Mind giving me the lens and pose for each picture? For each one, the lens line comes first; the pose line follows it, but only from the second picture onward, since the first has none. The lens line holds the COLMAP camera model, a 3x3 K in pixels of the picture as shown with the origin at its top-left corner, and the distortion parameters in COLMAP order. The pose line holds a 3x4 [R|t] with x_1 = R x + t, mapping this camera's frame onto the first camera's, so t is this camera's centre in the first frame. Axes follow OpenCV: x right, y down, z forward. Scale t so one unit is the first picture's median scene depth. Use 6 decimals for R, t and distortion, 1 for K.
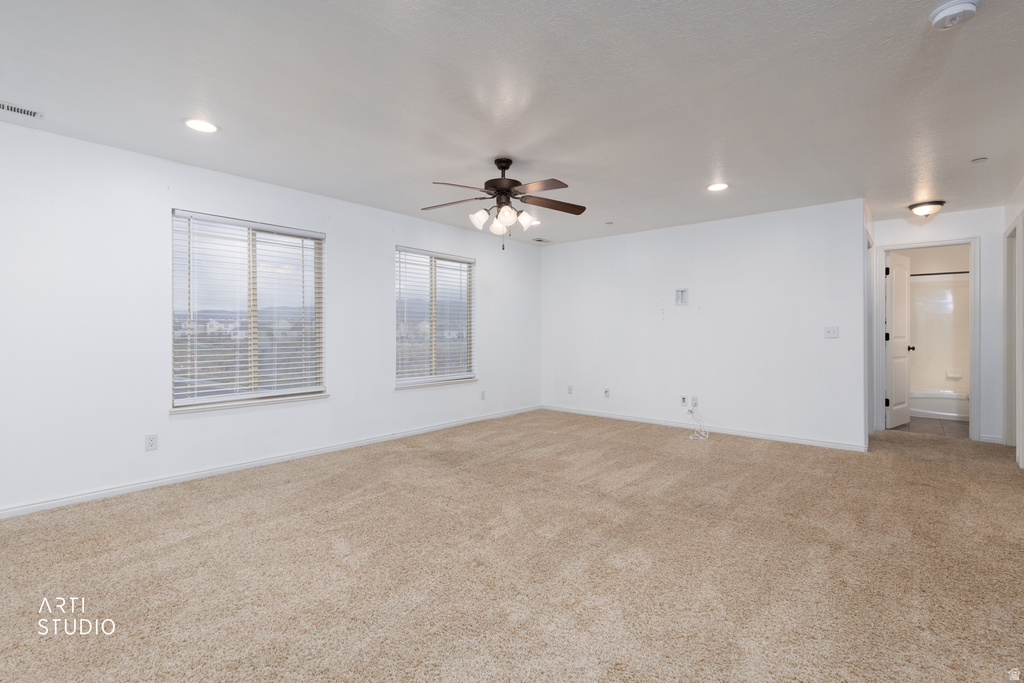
lens RADIAL K [[475.3, 0, 512.9], [0, 475.3, 332.5], [0, 0, 1]] dist [0.011495, -0.000292]
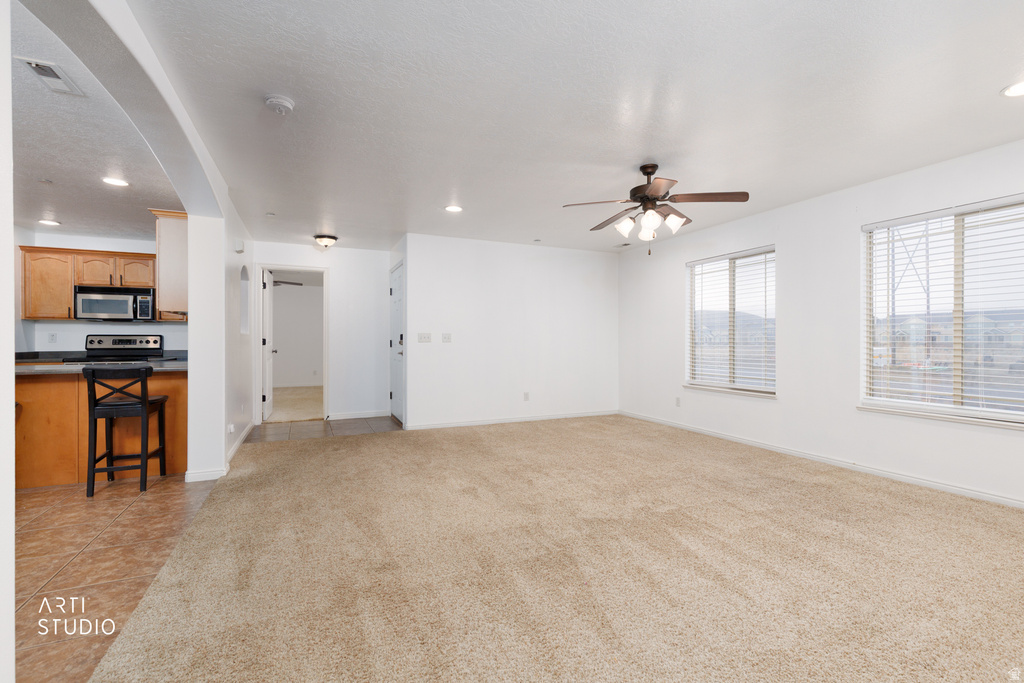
lens RADIAL K [[459.6, 0, 516.2], [0, 459.6, 340.9], [0, 0, 1]] dist [0.008977, -0.000749]
pose [[-0.423804, 0.002427, -0.905751, 0.978662], [0.003503, 0.999993, 0.001041, 0.005688], [0.905747, -0.002731, -0.423810, 1.150035]]
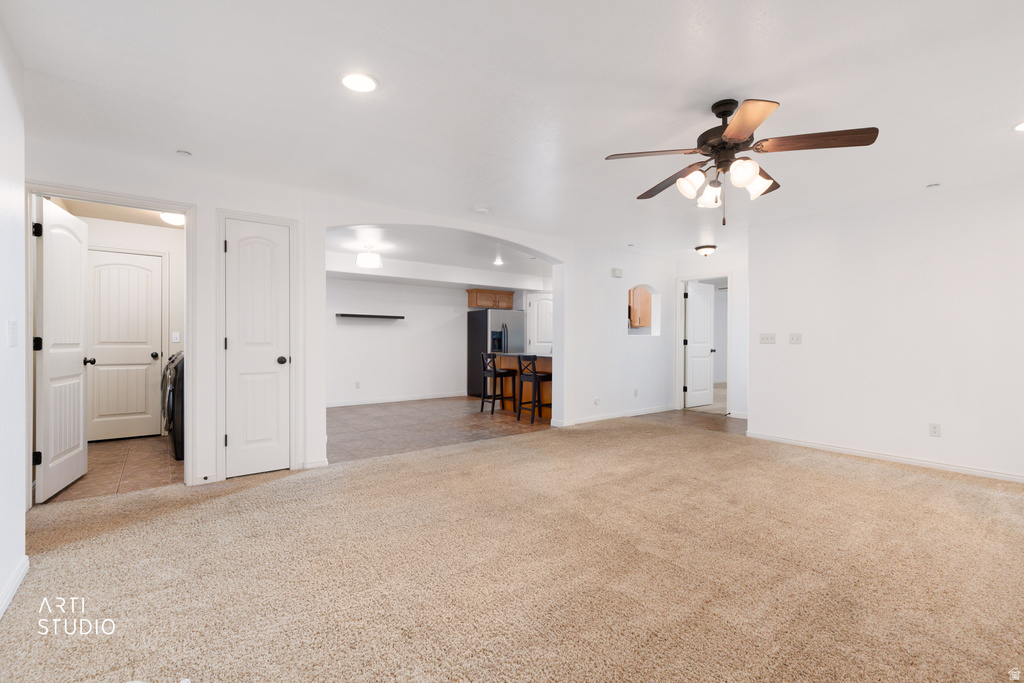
lens RADIAL K [[459.6, 0, 516.2], [0, 459.6, 340.9], [0, 0, 1]] dist [0.008977, -0.000749]
pose [[-0.981284, -0.003456, 0.192536, 0.151685], [-0.003839, 0.999991, -0.001614, 0.007676], [-0.192529, -0.002323, -0.981289, 1.753374]]
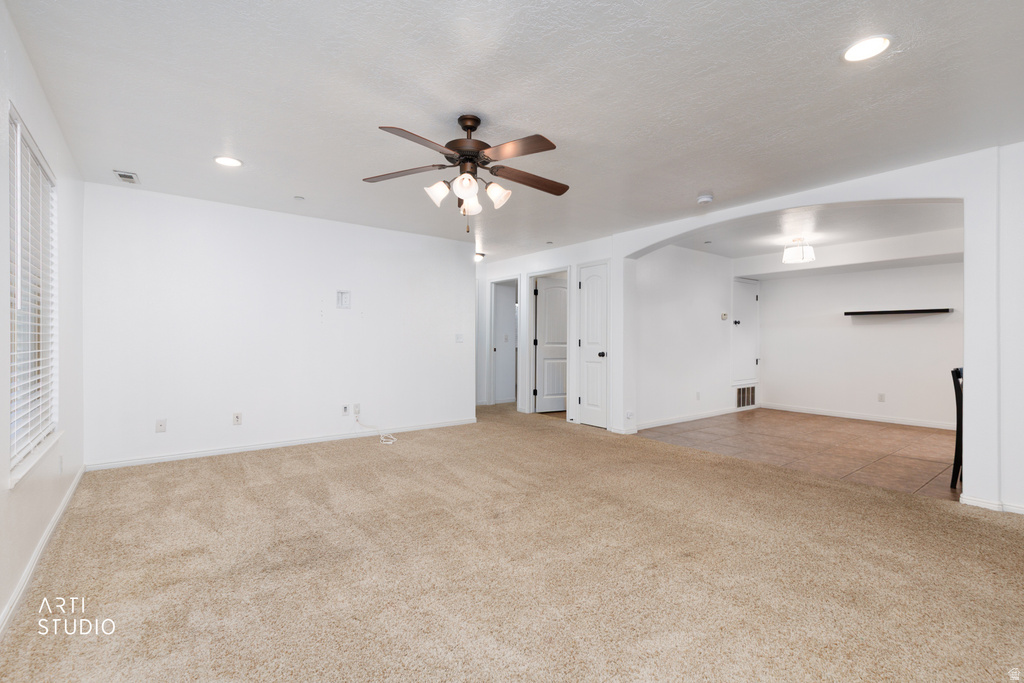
lens RADIAL K [[465.9, 0, 529.2], [0, 465.9, 351.9], [0, 0, 1]] dist [0.013790, -0.000008]
pose [[0.177784, -0.024676, 0.983760, -0.754635], [-0.008195, 0.999614, 0.026554, 0.002689], [-0.984035, -0.012783, 0.177513, 0.761658]]
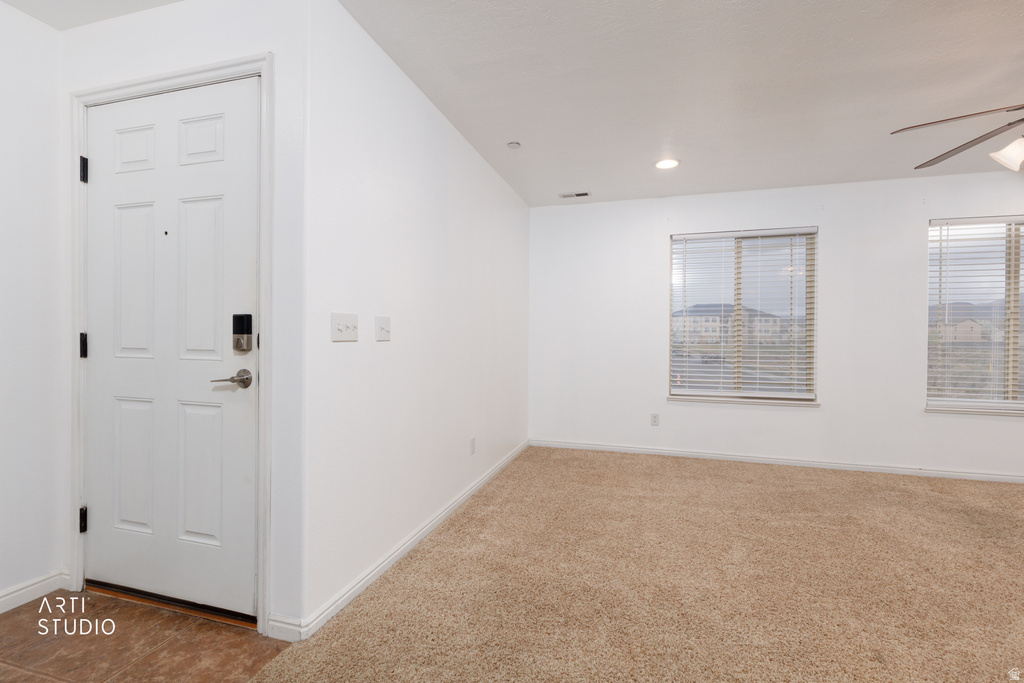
lens RADIAL K [[459.6, 0, 516.2], [0, 459.6, 340.9], [0, 0, 1]] dist [0.008977, -0.000749]
pose [[0.407046, 0.014448, -0.913293, 0.221888], [-0.004539, 0.999895, 0.013795, 0.001198], [0.913396, -0.001470, 0.407069, 0.146637]]
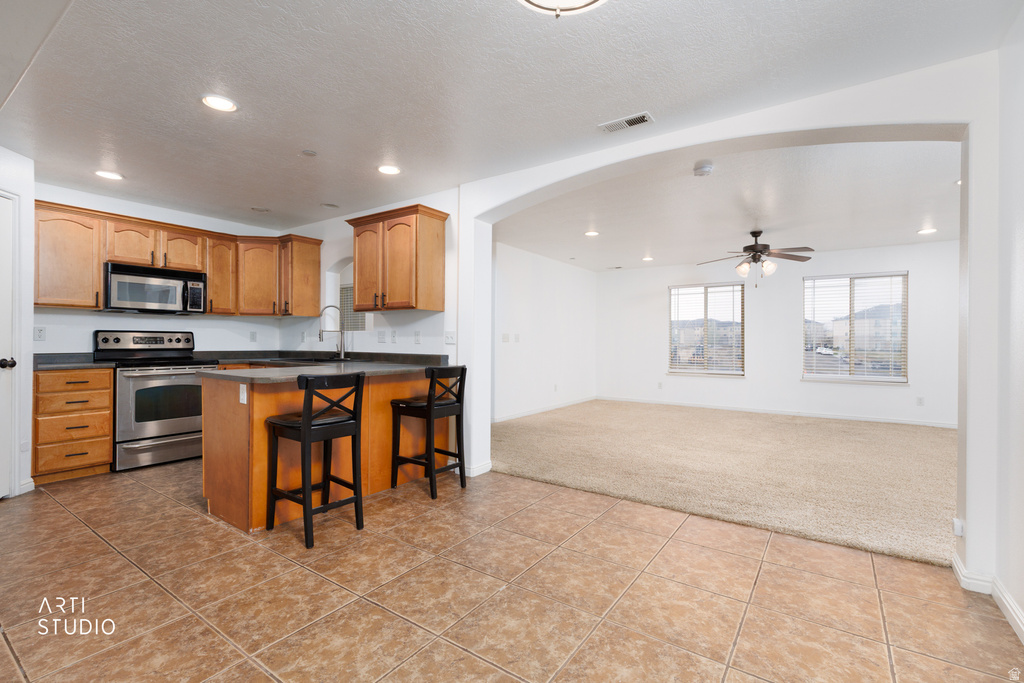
lens RADIAL K [[457.2, 0, 517.2], [0, 457.2, 341.0], [0, 0, 1]] dist [0.002689, 0.000134]
pose [[0.109323, 0.002066, -0.994004, 1.414915], [-0.002517, 0.999995, 0.001802, 0.003156], [0.994003, 0.002305, 0.109327, 0.026722]]
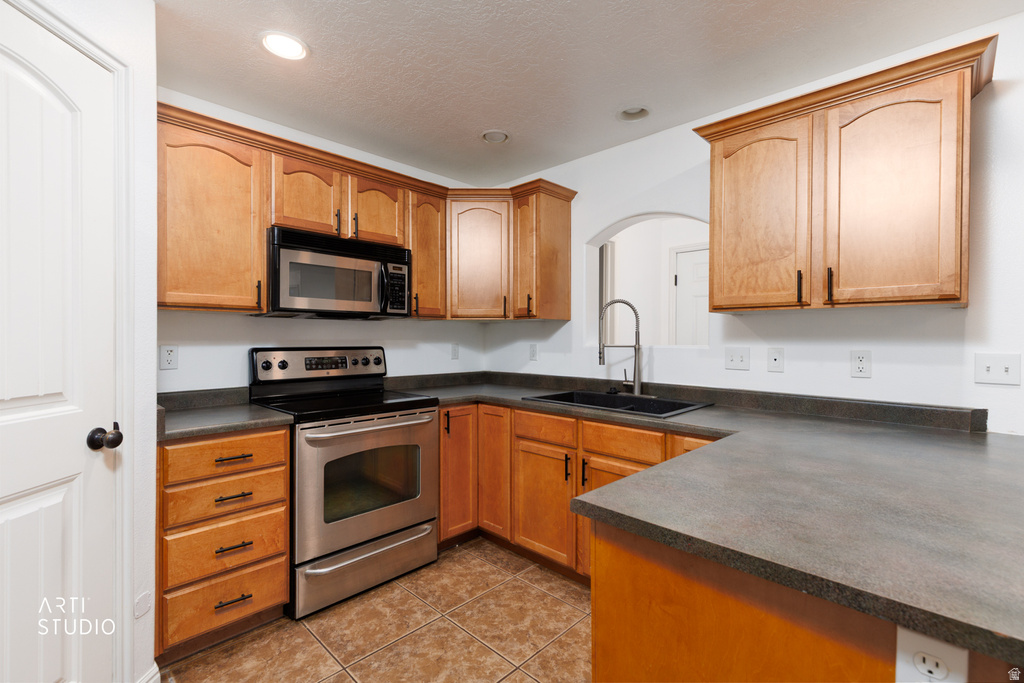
lens RADIAL K [[459.6, 0, 516.2], [0, 459.6, 340.9], [0, 0, 1]] dist [0.008977, -0.000749]
pose [[-0.050400, 0.008861, -0.998690, 0.801114], [0.000757, 0.999961, 0.008834, -0.036480], [0.998729, -0.000311, -0.050405, -0.485976]]
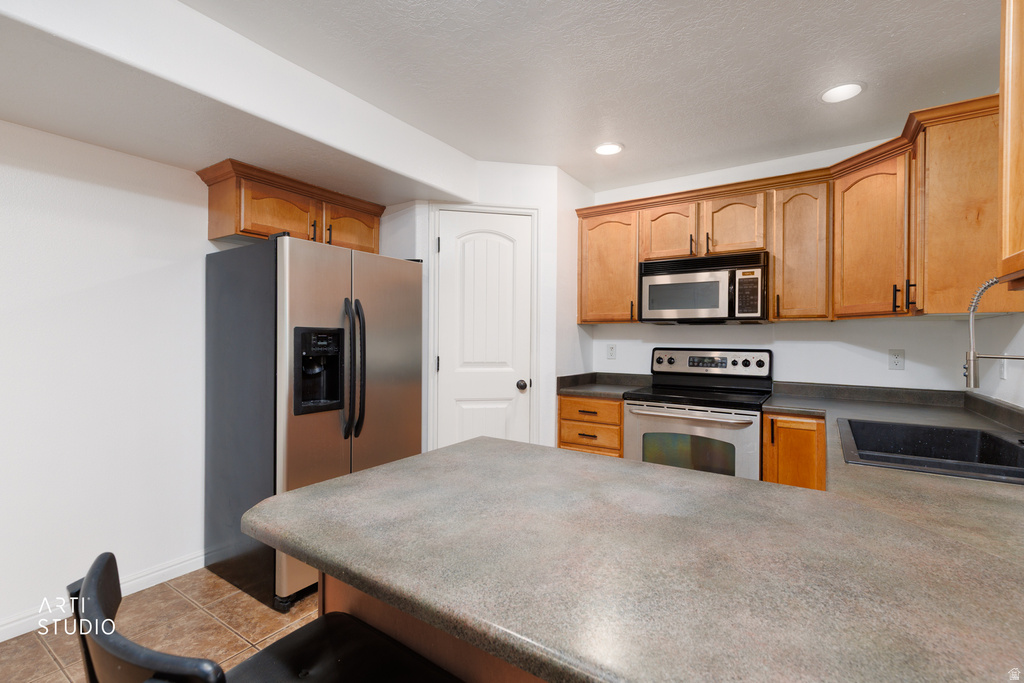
lens RADIAL K [[459.6, 0, 516.2], [0, 459.6, 340.9], [0, 0, 1]] dist [0.008977, -0.000749]
pose [[-0.991310, -0.005228, -0.131444, 0.548661], [-0.005647, 0.999980, 0.002818, -0.034830], [0.131427, 0.003536, -0.991320, -0.004632]]
